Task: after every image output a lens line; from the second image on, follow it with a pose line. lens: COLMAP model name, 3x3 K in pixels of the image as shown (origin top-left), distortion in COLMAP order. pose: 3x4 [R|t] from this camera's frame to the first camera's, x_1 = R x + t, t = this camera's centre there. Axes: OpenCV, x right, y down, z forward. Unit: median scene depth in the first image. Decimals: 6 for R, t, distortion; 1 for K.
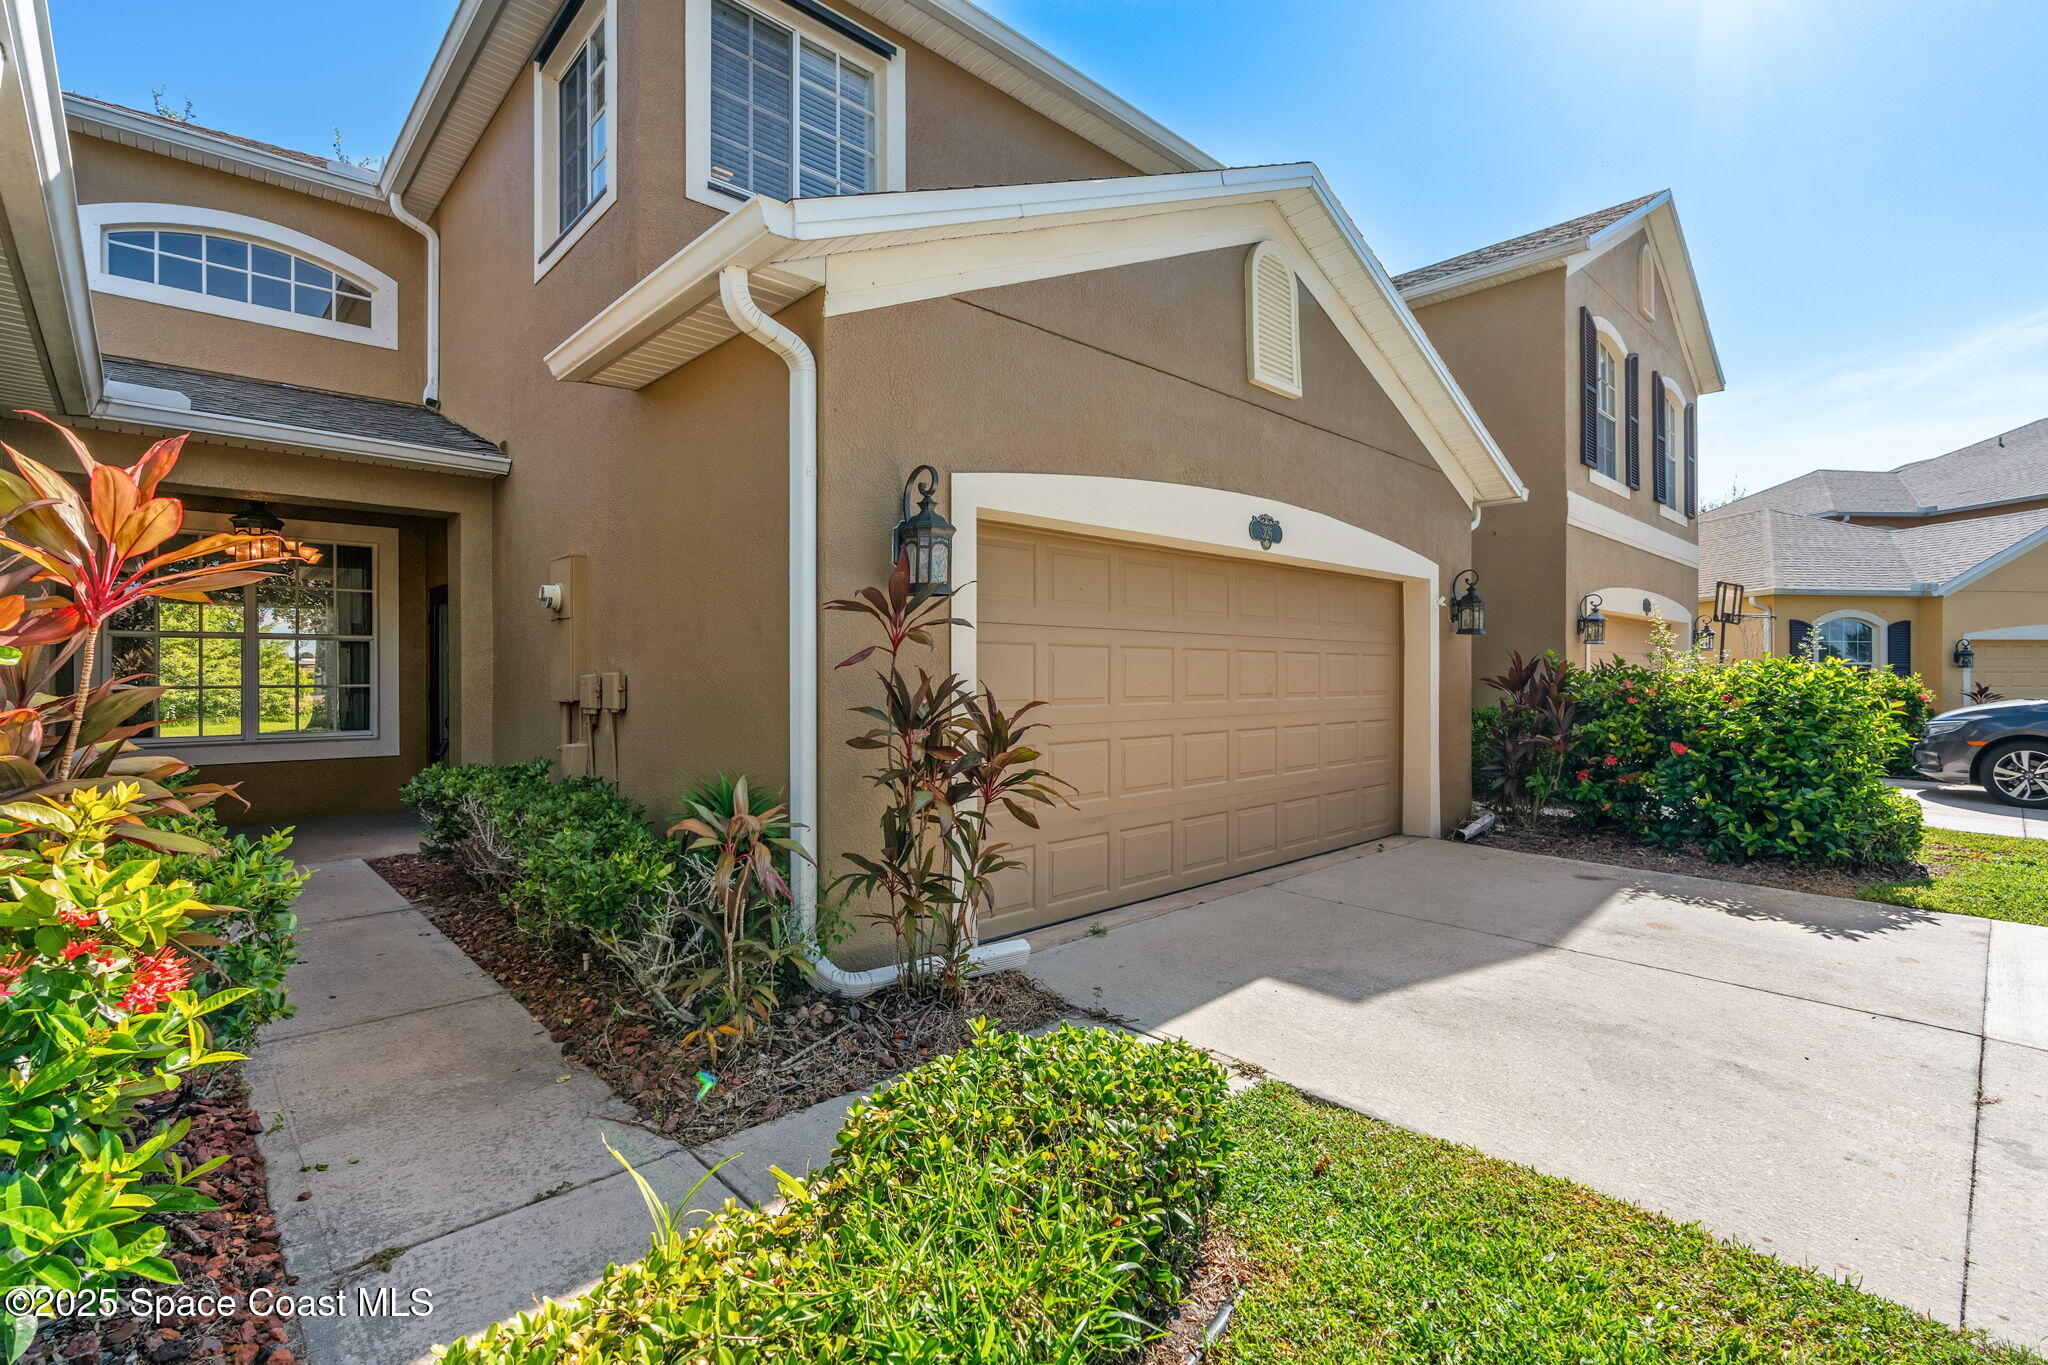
lens RADIAL K [[931.4, 0, 1018.5], [0, 931.4, 673.1], [0, 0, 1]] dist [0.002337, -0.000060]
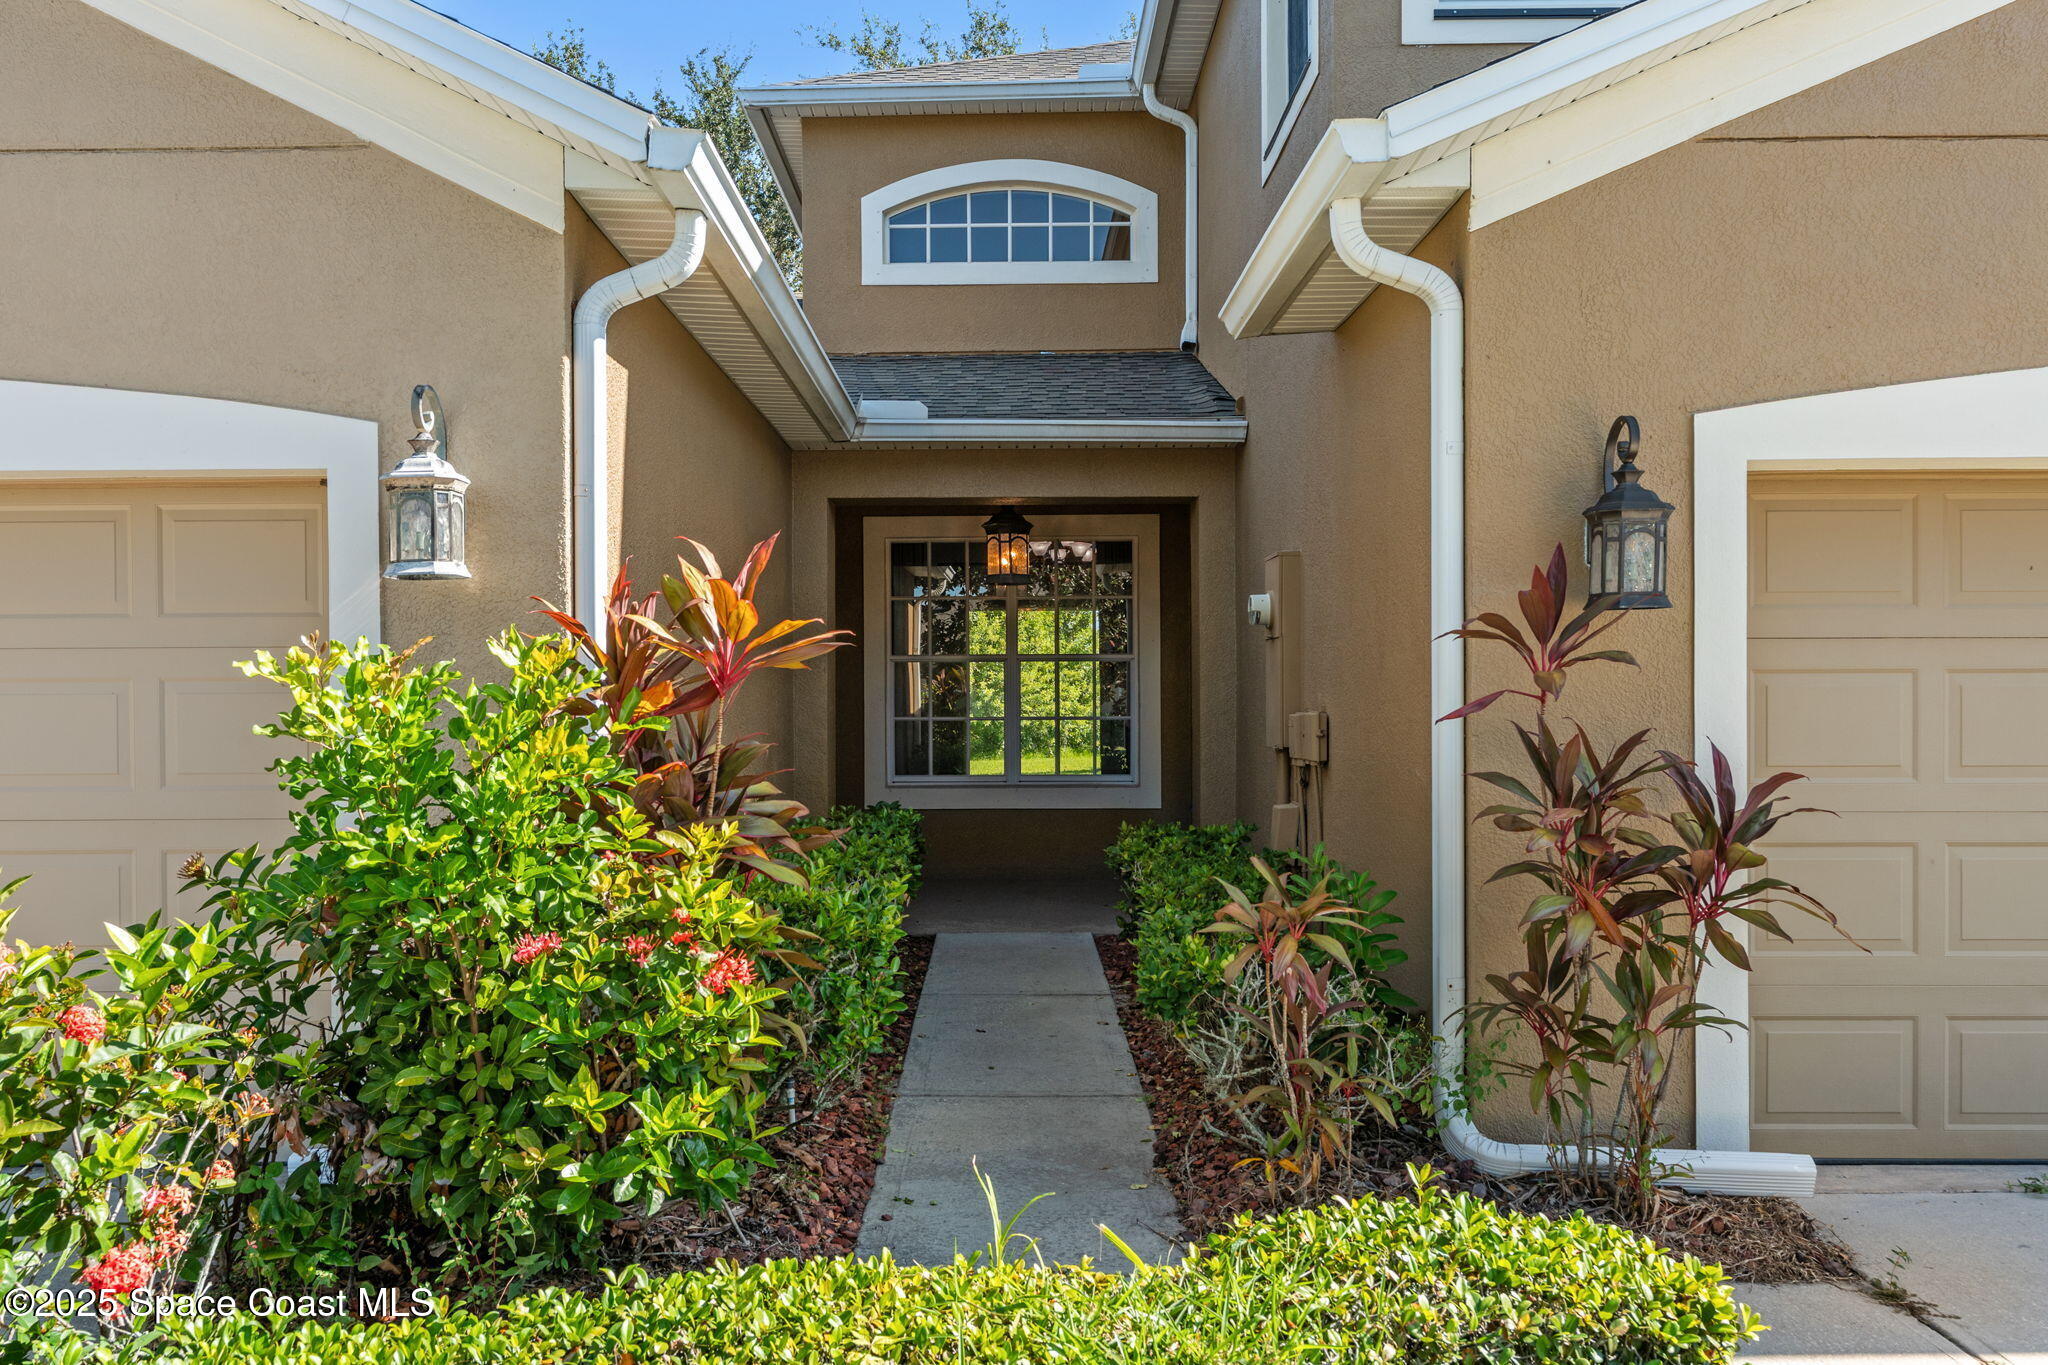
lens RADIAL K [[1656.4, 0, 1023.6], [0, 1656.4, 688.5], [0, 0, 1]] dist [0.037498, 0.008019]
pose [[0.733169, -0.001290, -0.680045, 0.303095], [0.003836, 0.999990, 0.002239, -0.023270], [0.680036, -0.004250, 0.733167, -0.134907]]
